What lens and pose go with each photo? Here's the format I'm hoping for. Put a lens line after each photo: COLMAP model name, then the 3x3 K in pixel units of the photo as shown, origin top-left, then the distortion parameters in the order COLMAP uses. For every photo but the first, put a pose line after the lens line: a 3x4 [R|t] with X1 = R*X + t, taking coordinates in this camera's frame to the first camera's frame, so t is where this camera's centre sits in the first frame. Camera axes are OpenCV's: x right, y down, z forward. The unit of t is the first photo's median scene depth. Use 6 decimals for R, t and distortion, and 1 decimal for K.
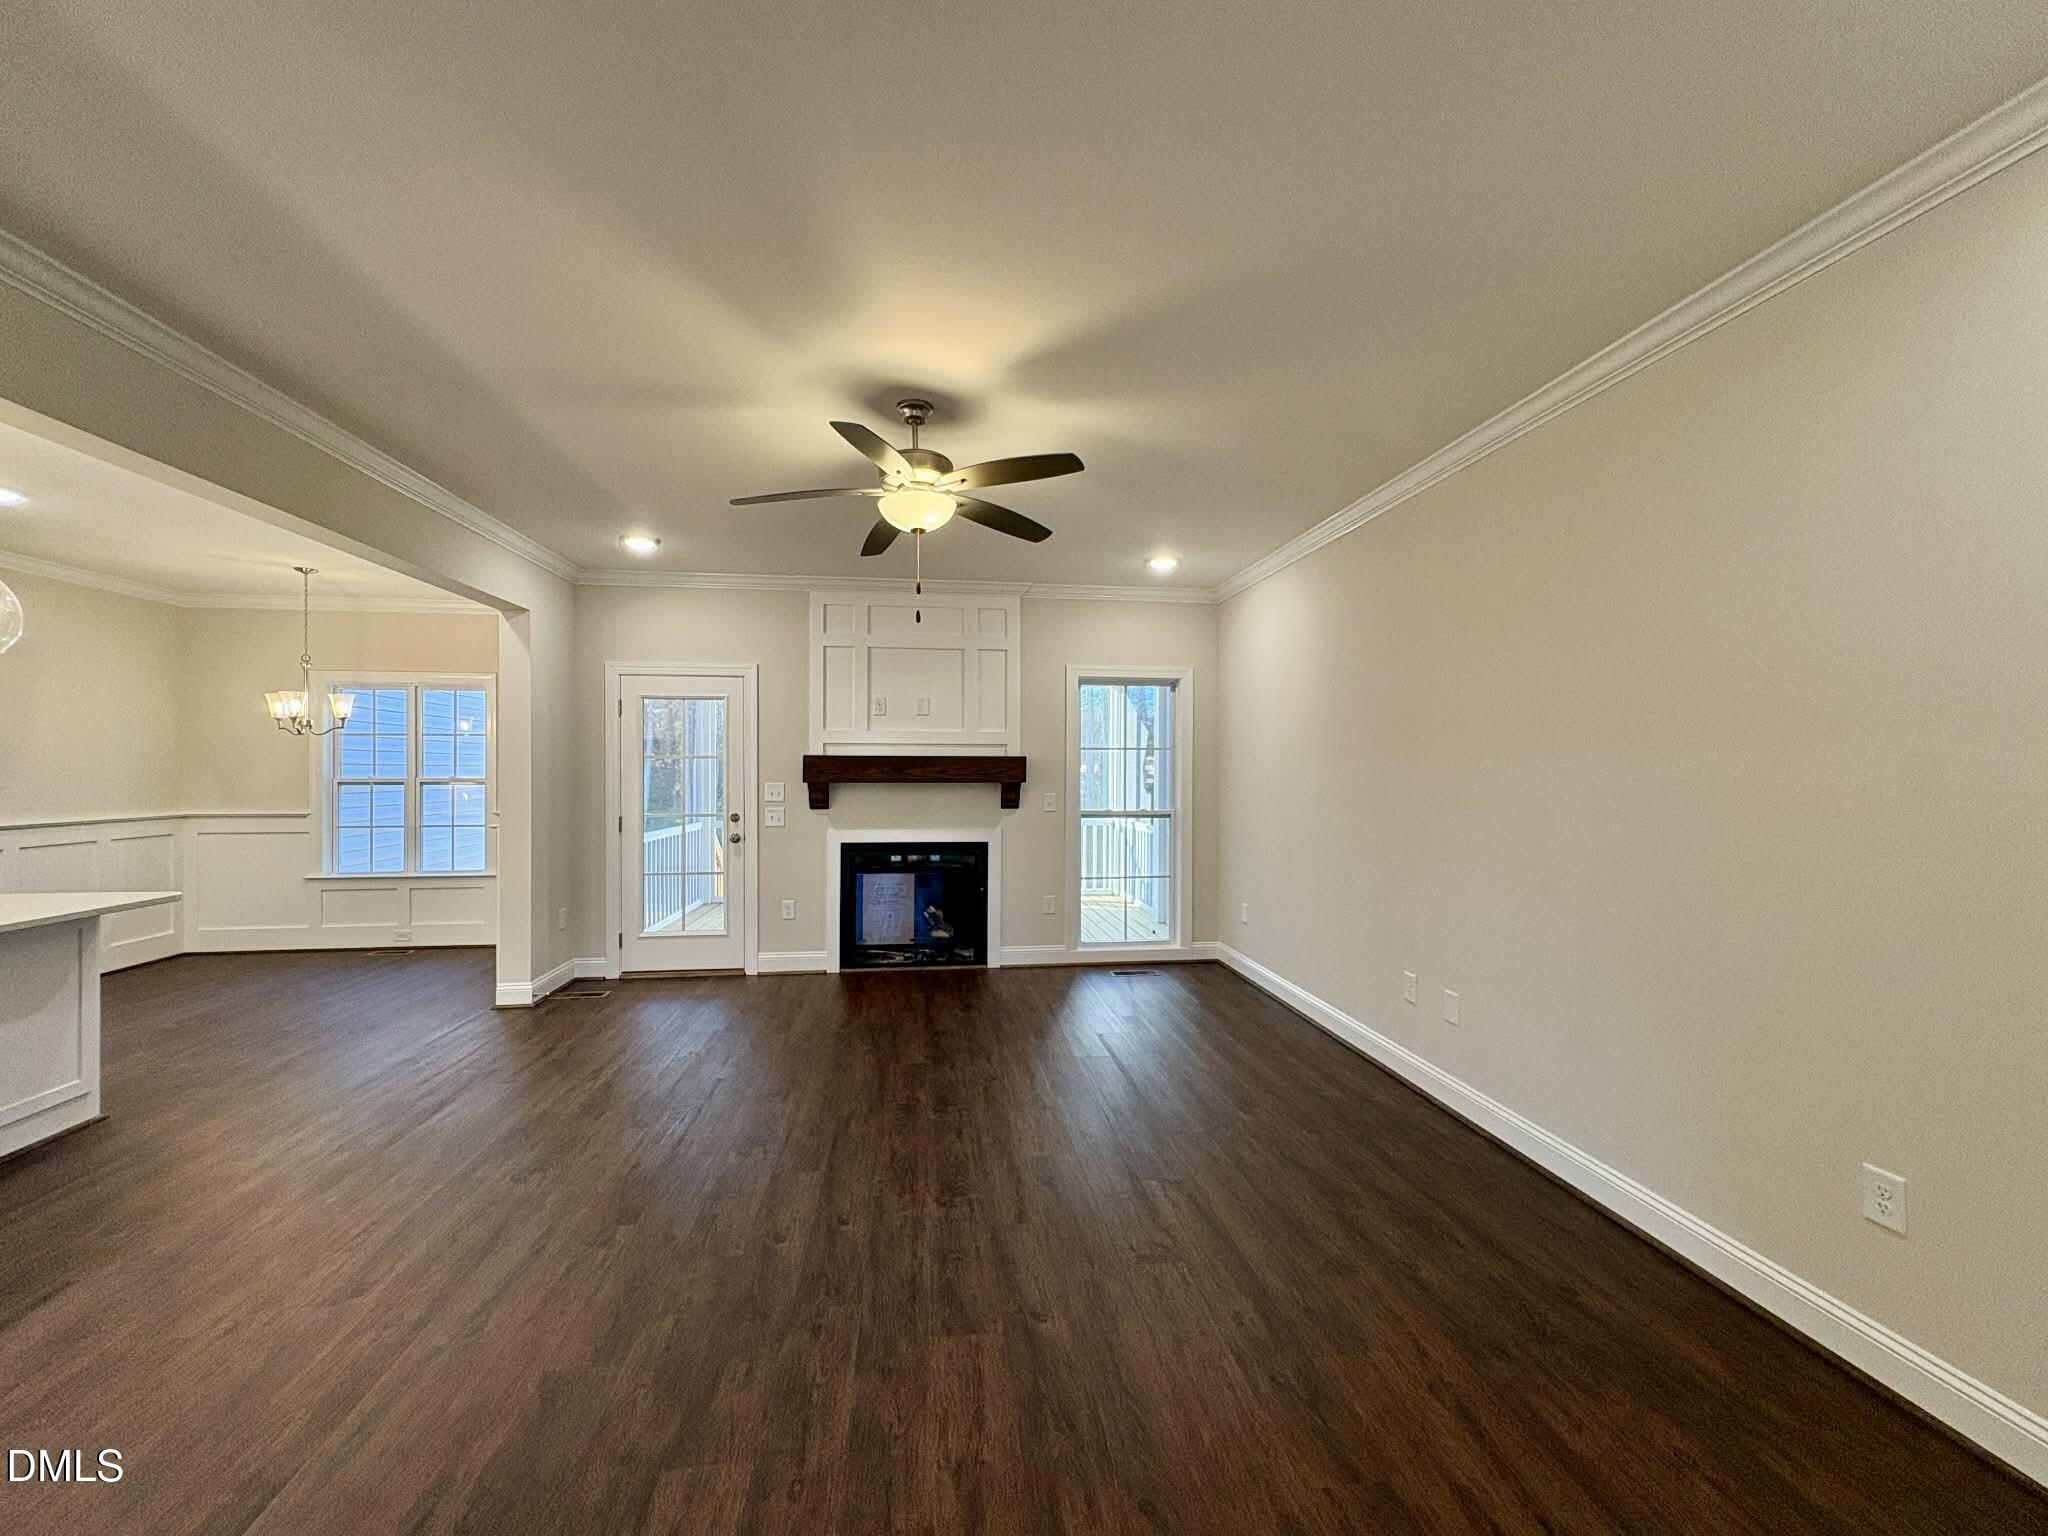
lens RADIAL K [[812.7, 0, 1024.2], [0, 812.7, 771.2], [0, 0, 1]] dist [0.000339, -0.000017]
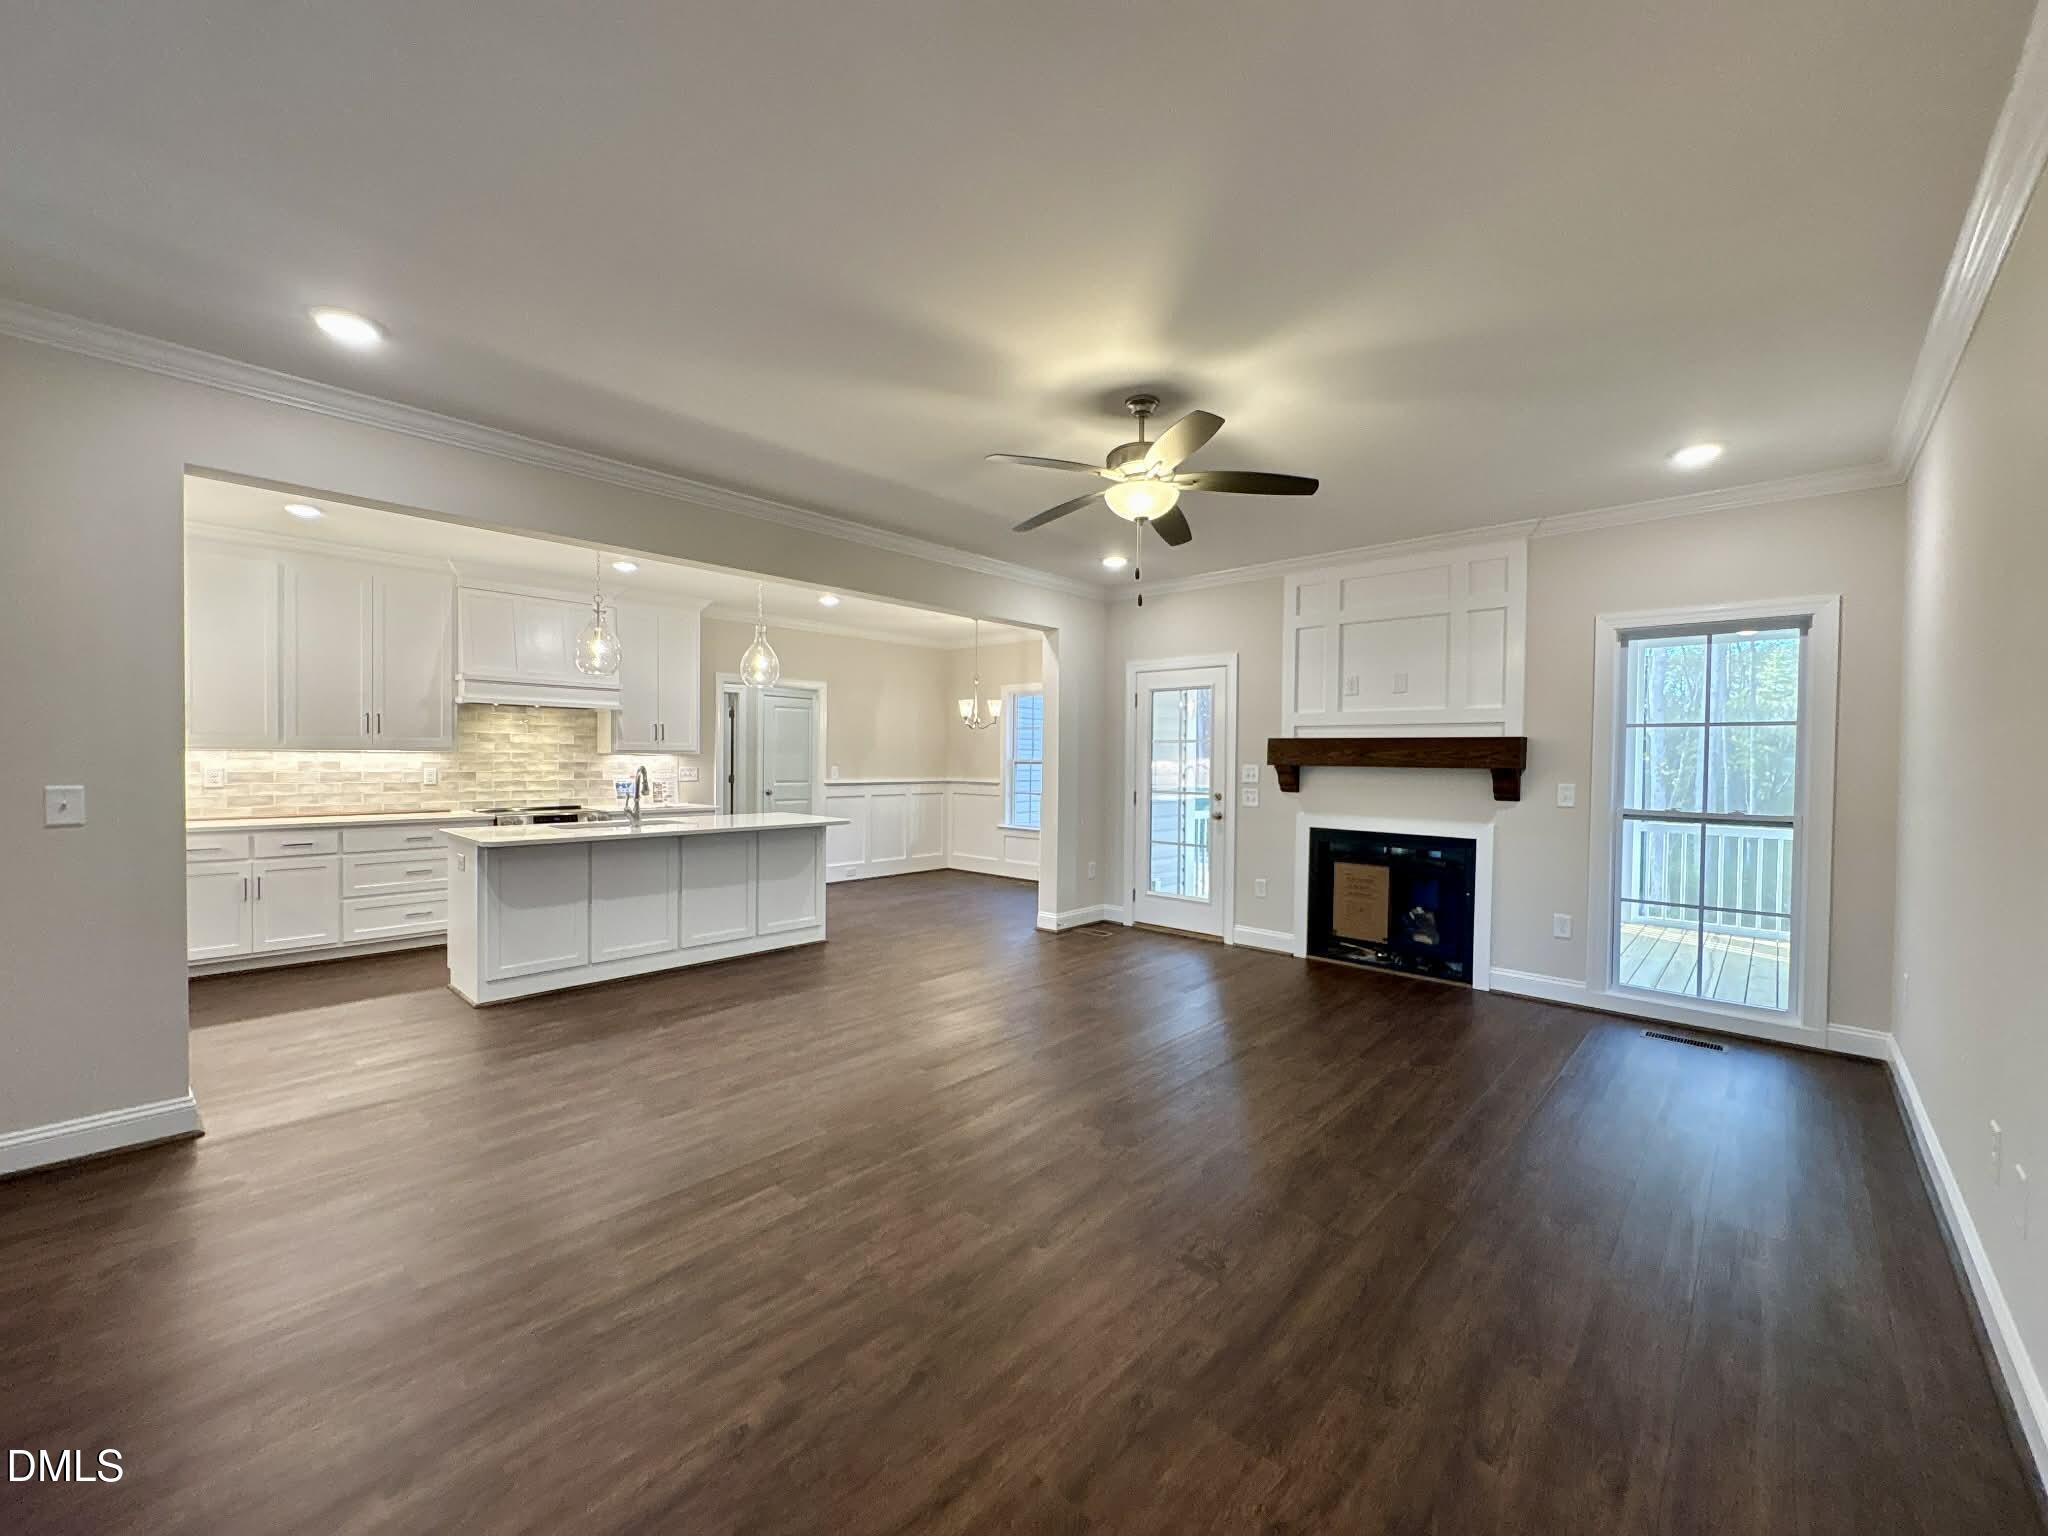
lens RADIAL K [[812.7, 0, 1027.0], [0, 812.7, 771.3], [0, 0, 1]] dist [0.000339, -0.000017]
pose [[0.642477, 0.018693, -0.766077, 0.308470], [-0.011138, 0.999825, 0.015057, 0.009599], [0.766224, -0.001141, 0.642573, 0.106631]]
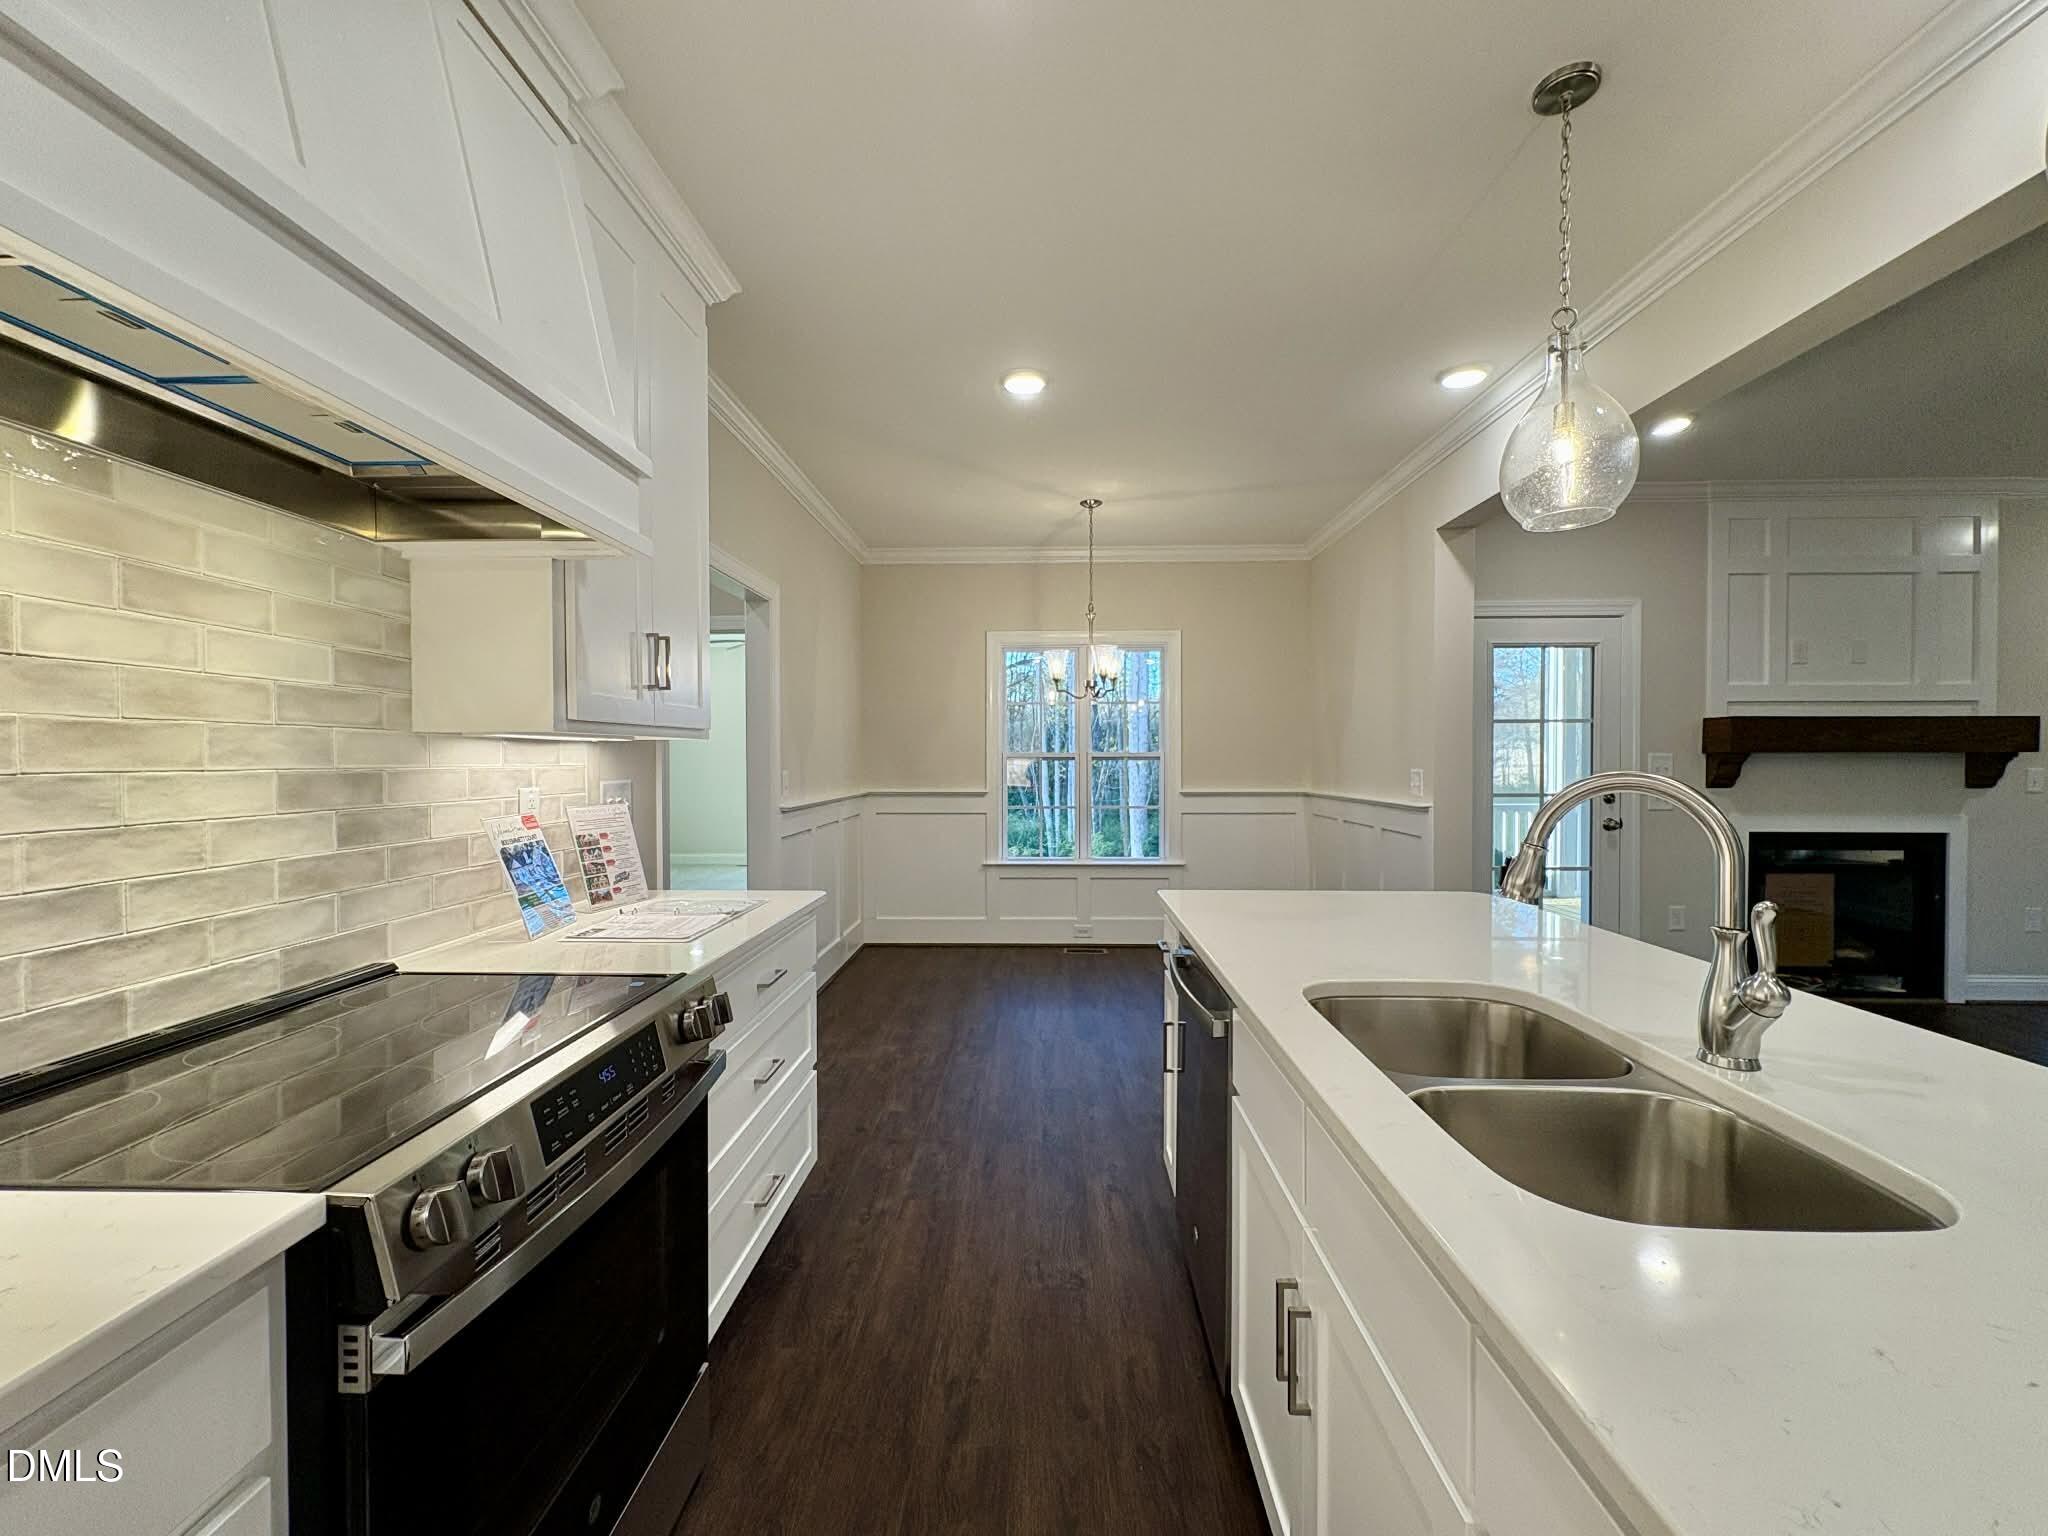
lens RADIAL K [[812.7, 0, 1024.5], [0, 812.7, 770.0], [0, 0, 1]] dist [0.000339, -0.000017]
pose [[0.987171, -0.000527, -0.159664, -0.778158], [0.002676, 0.999909, 0.013241, 0.018146], [0.159643, -0.013498, 0.987083, 0.141080]]
